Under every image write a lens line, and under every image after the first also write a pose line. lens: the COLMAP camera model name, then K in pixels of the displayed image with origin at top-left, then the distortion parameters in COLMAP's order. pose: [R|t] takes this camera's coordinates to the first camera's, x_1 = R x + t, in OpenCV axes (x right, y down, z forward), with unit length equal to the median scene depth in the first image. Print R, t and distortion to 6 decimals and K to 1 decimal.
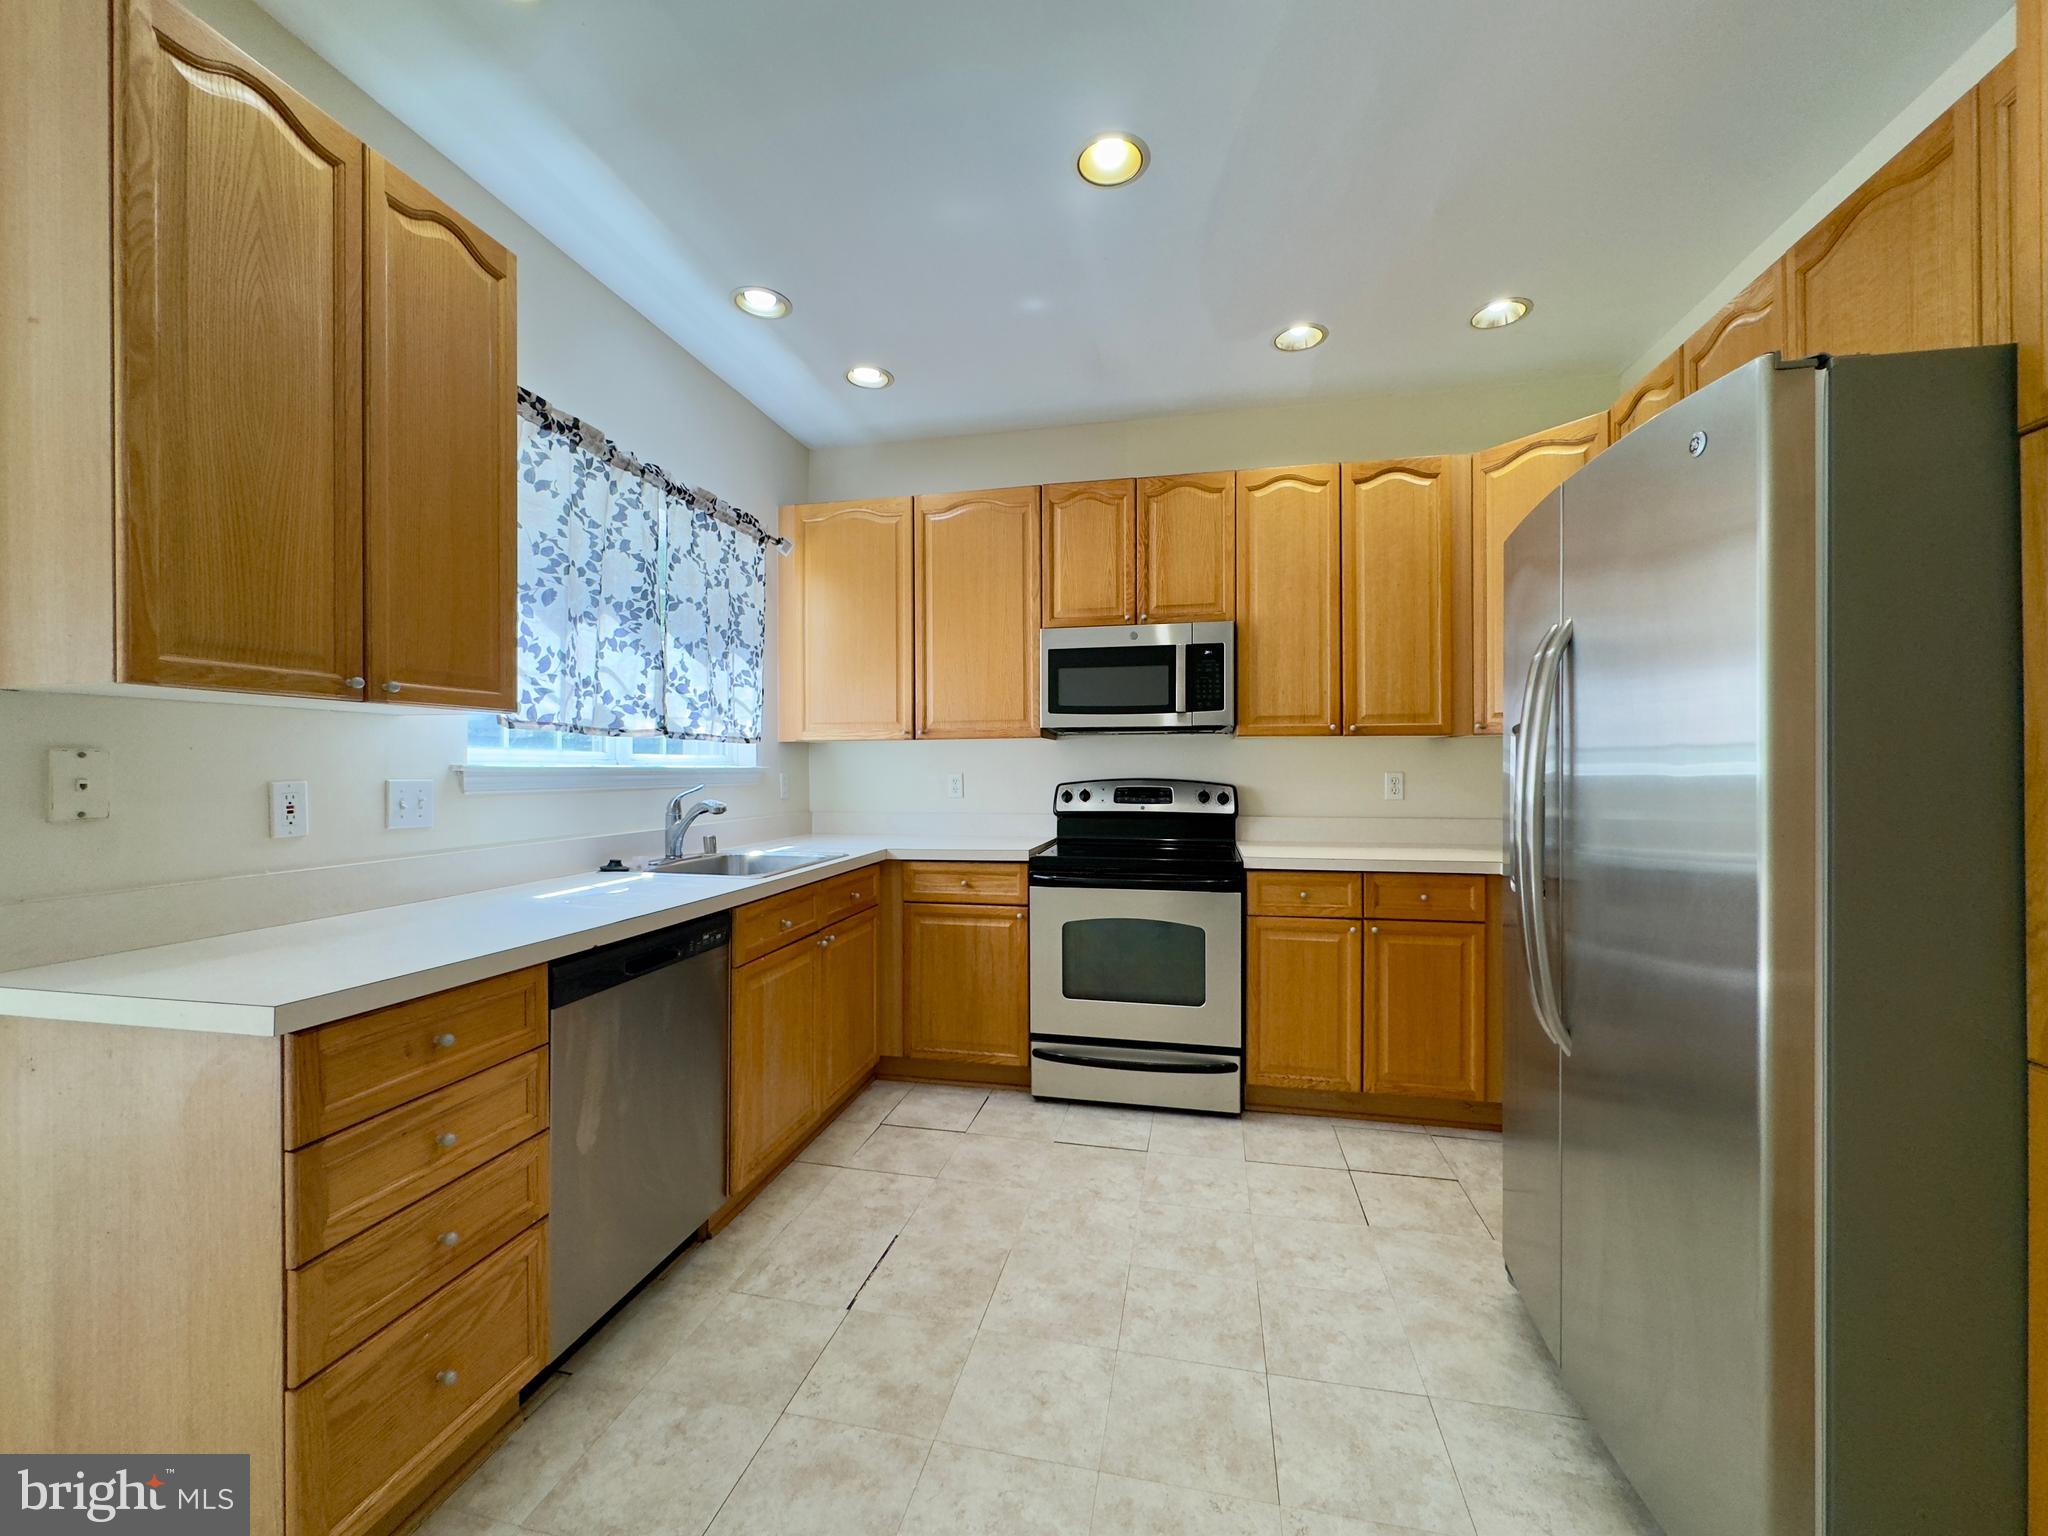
lens RADIAL K [[815.2, 0, 1025.3], [0, 815.2, 766.0], [0, 0, 1]] dist [-0.002042, 0.000244]
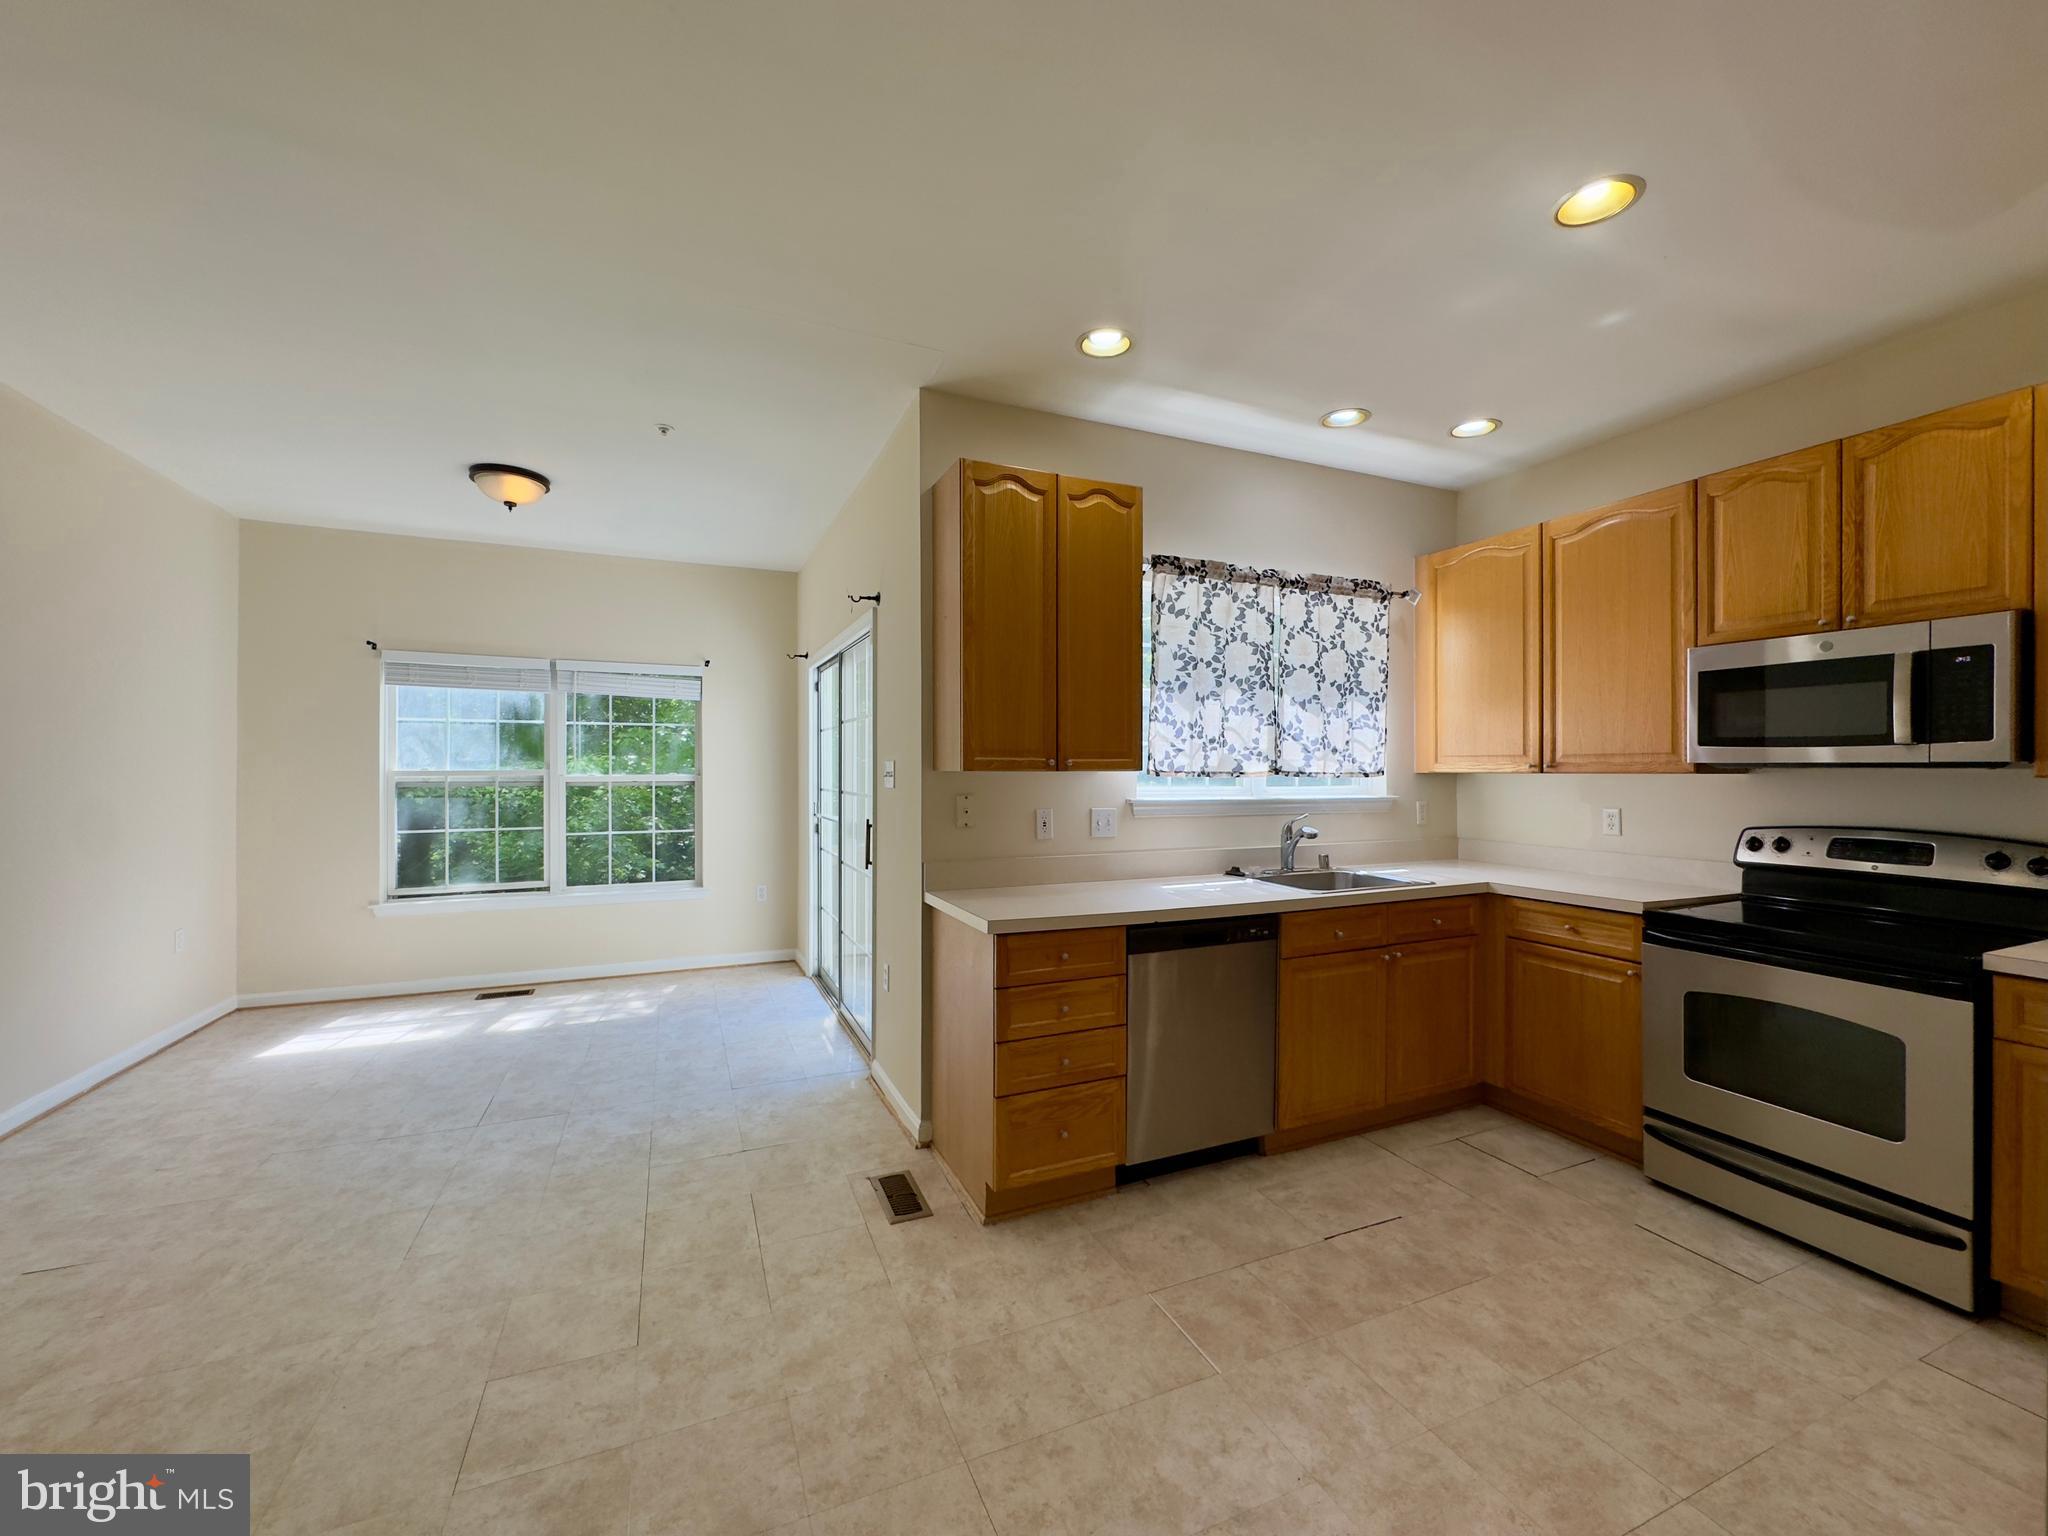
lens RADIAL K [[815.2, 0, 1025.3], [0, 815.2, 766.0], [0, 0, 1]] dist [-0.002042, 0.000244]
pose [[0.587796, 0.003199, -0.809003, 0.365088], [-0.003203, 0.999994, 0.001627, -0.051547], [0.809003, 0.001635, 0.587803, -0.089976]]
